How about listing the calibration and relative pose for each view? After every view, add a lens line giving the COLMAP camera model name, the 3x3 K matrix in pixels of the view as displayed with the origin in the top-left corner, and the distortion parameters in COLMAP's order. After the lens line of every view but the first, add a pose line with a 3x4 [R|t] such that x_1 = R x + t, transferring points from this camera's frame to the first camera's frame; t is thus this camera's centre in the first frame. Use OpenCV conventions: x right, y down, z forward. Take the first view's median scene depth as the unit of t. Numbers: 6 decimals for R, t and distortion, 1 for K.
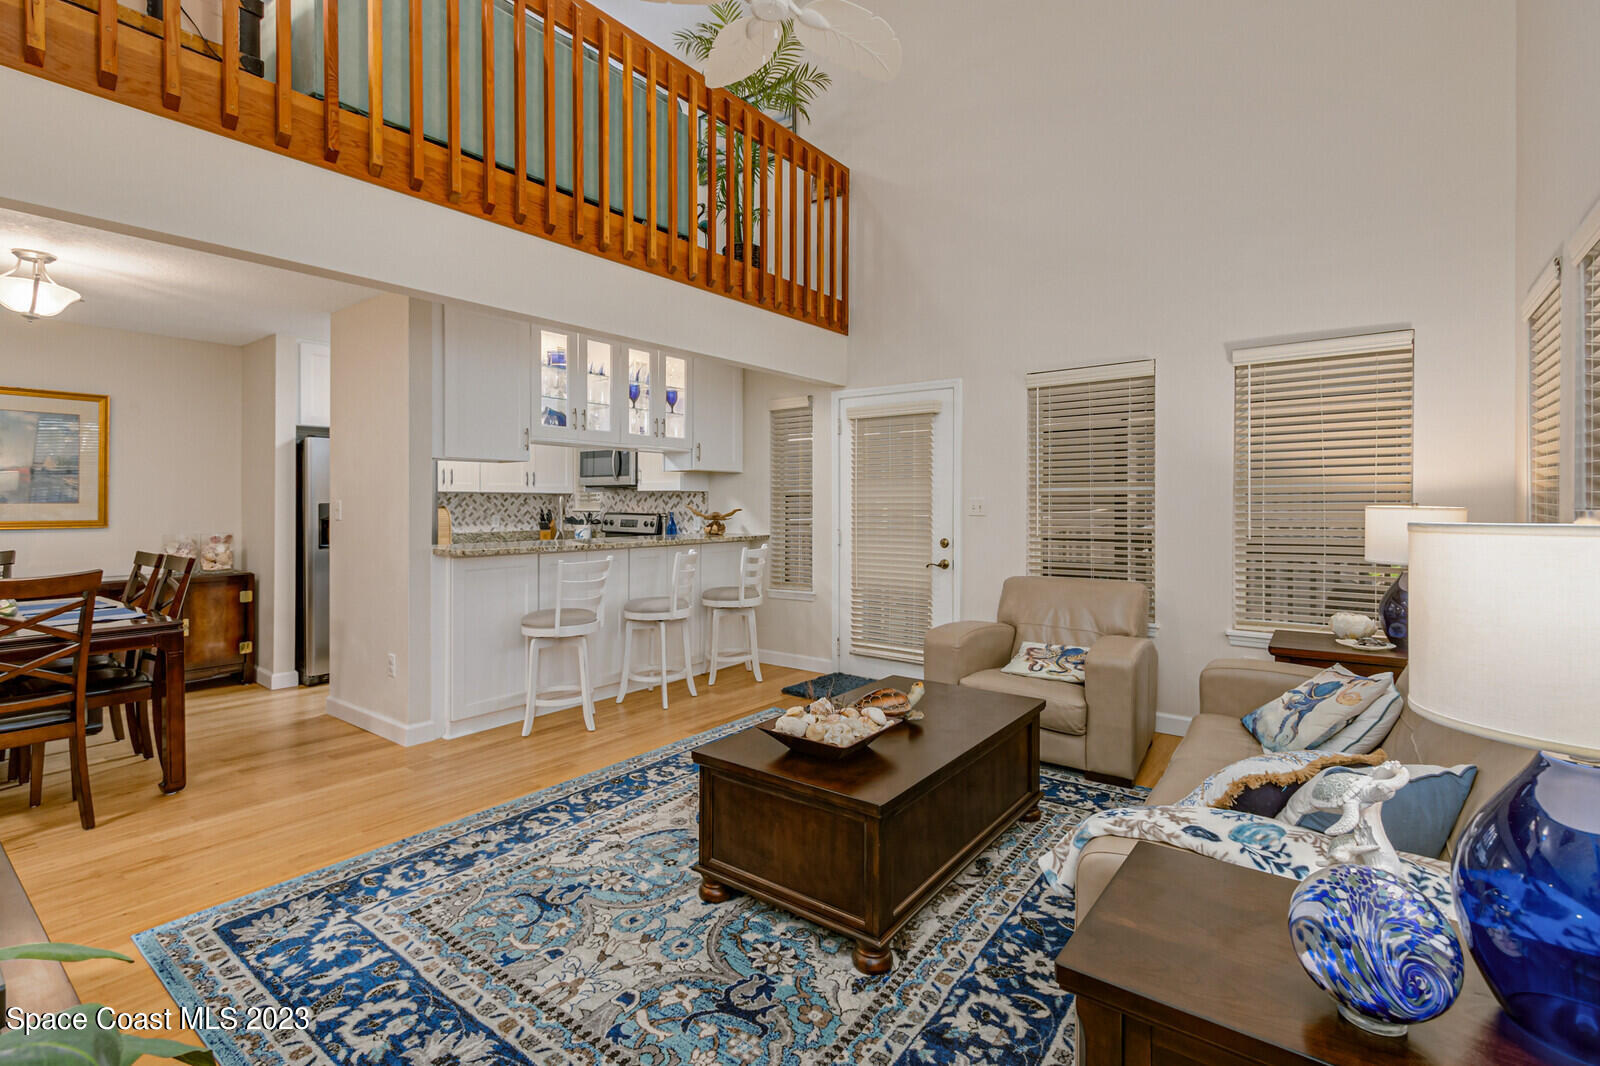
lens RADIAL K [[748.4, 0, 793.0], [0, 748.4, 502.6], [0, 0, 1]] dist [0.012140, -0.004683]
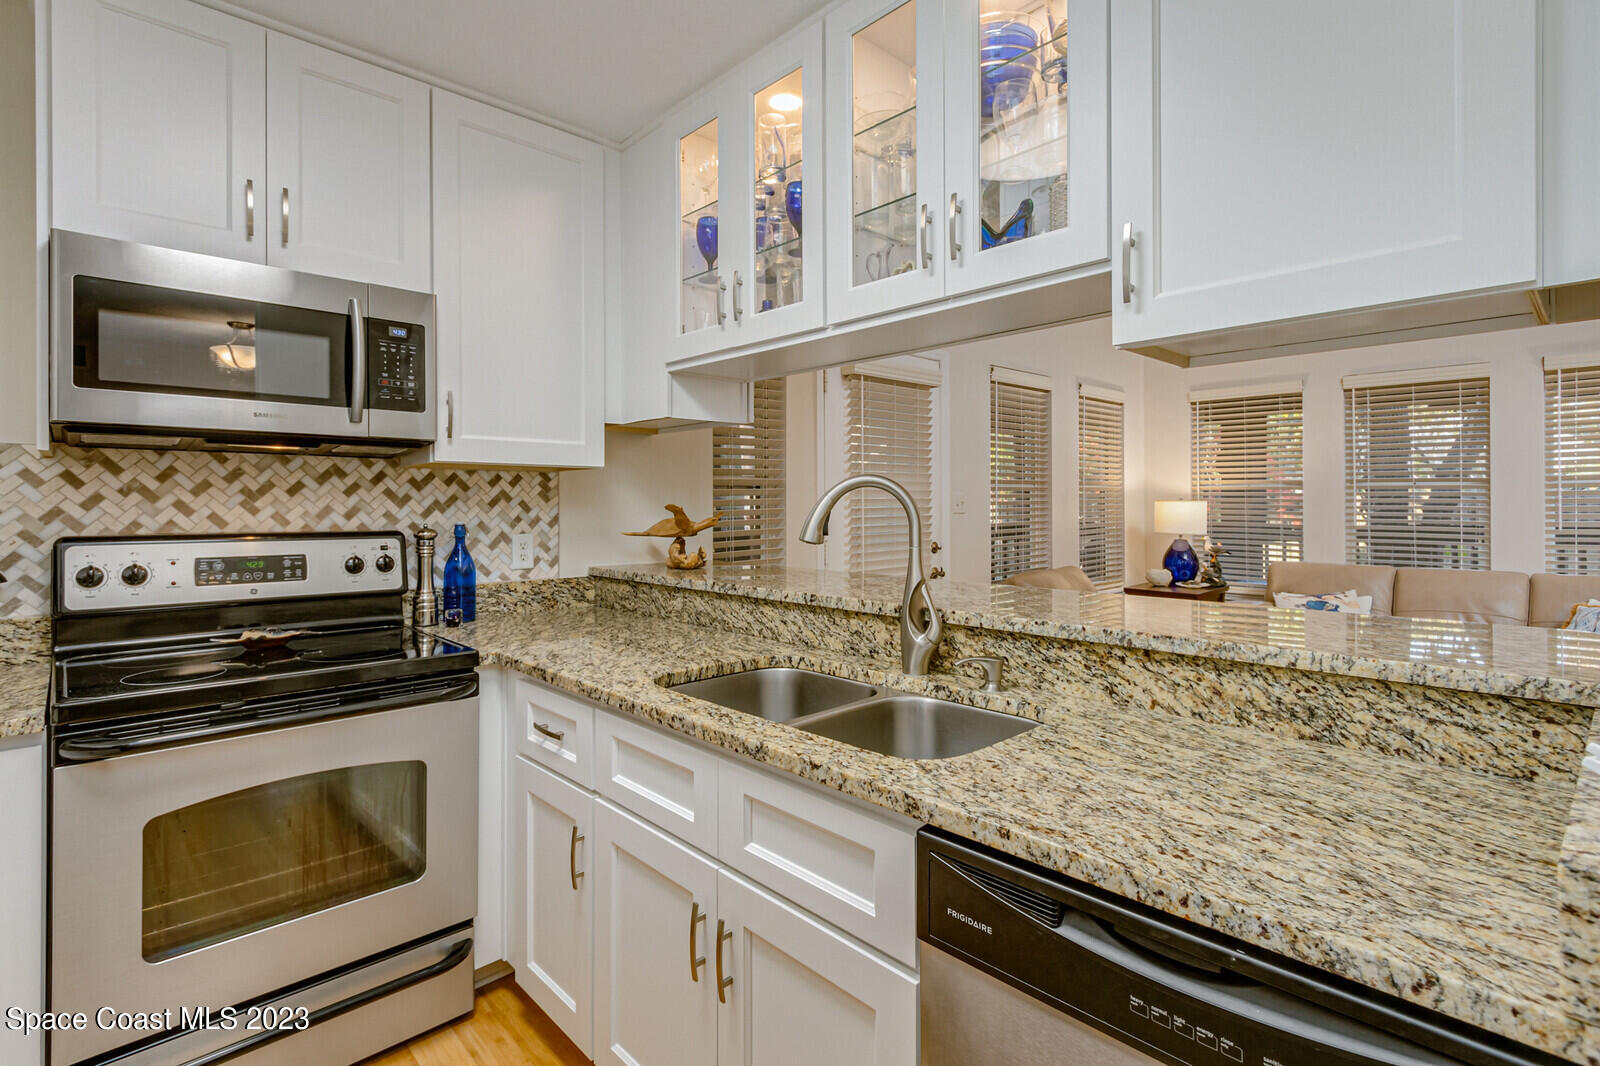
lens RADIAL K [[748.4, 0, 793.0], [0, 748.4, 502.6], [0, 0, 1]] dist [0.012140, -0.004683]
pose [[0.170375, -0.002713, 0.985376, -1.155704], [0.002371, 0.999994, 0.002343, 0.004225], [-0.985377, 0.001937, 0.170380, 1.845210]]
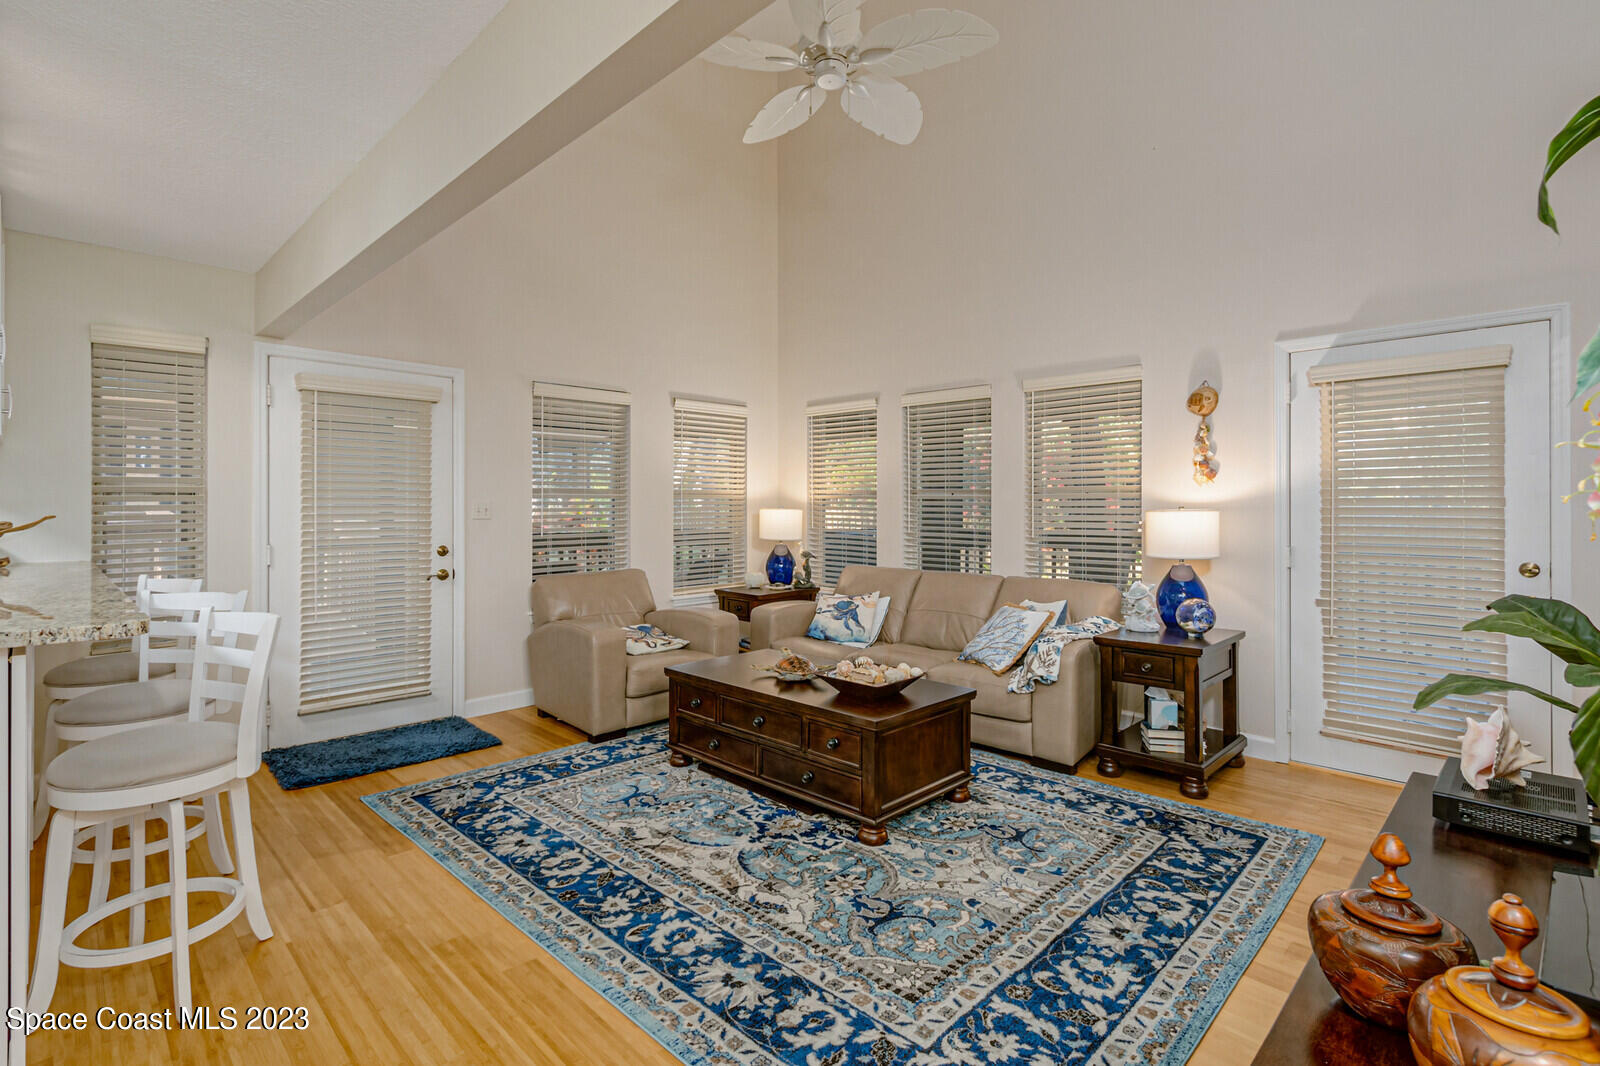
lens RADIAL K [[748.4, 0, 793.0], [0, 748.4, 502.6], [0, 0, 1]] dist [0.012140, -0.004683]
pose [[0.126268, 0.007080, 0.991971, -1.138901], [-0.000570, 0.999975, -0.007065, 0.005471], [-0.991996, 0.000327, 0.126269, 0.869221]]
